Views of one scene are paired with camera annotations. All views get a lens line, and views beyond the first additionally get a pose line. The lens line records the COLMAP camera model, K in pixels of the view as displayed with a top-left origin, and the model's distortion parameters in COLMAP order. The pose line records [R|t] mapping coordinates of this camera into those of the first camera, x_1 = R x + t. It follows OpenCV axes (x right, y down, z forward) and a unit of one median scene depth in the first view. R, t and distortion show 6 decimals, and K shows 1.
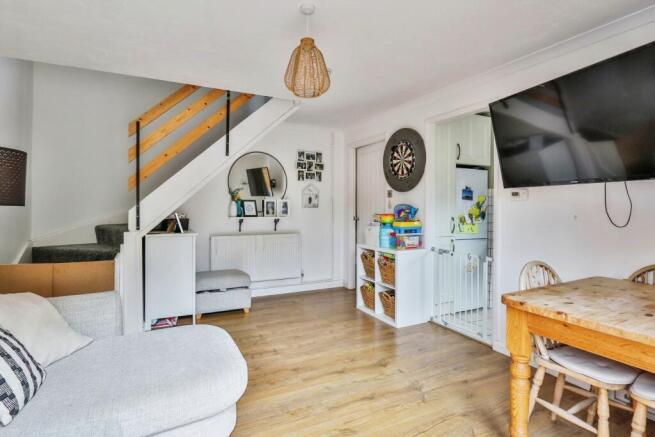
lens RADIAL K [[337.4, 0, 326.7], [0, 337.4, 201.9], [0, 0, 1]] dist [-0.003265, 0.000093]
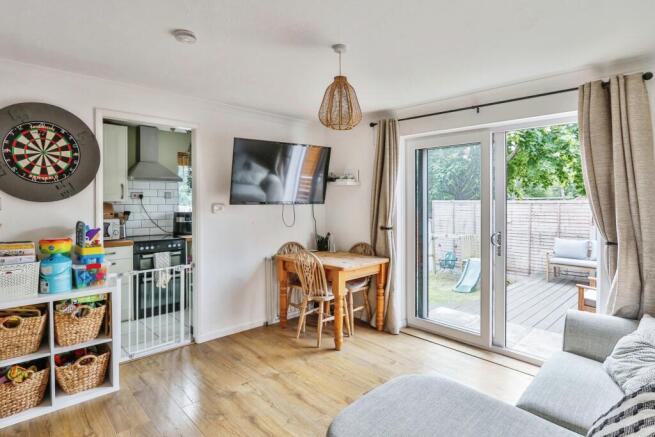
lens RADIAL K [[337.4, 0, 326.7], [0, 337.4, 201.9], [0, 0, 1]] dist [-0.003265, 0.000093]
pose [[-0.252644, -0.005521, 0.967543, -0.542214], [-0.006763, 0.999969, 0.003940, -0.037915], [-0.967536, -0.005548, -0.252674, 0.660998]]
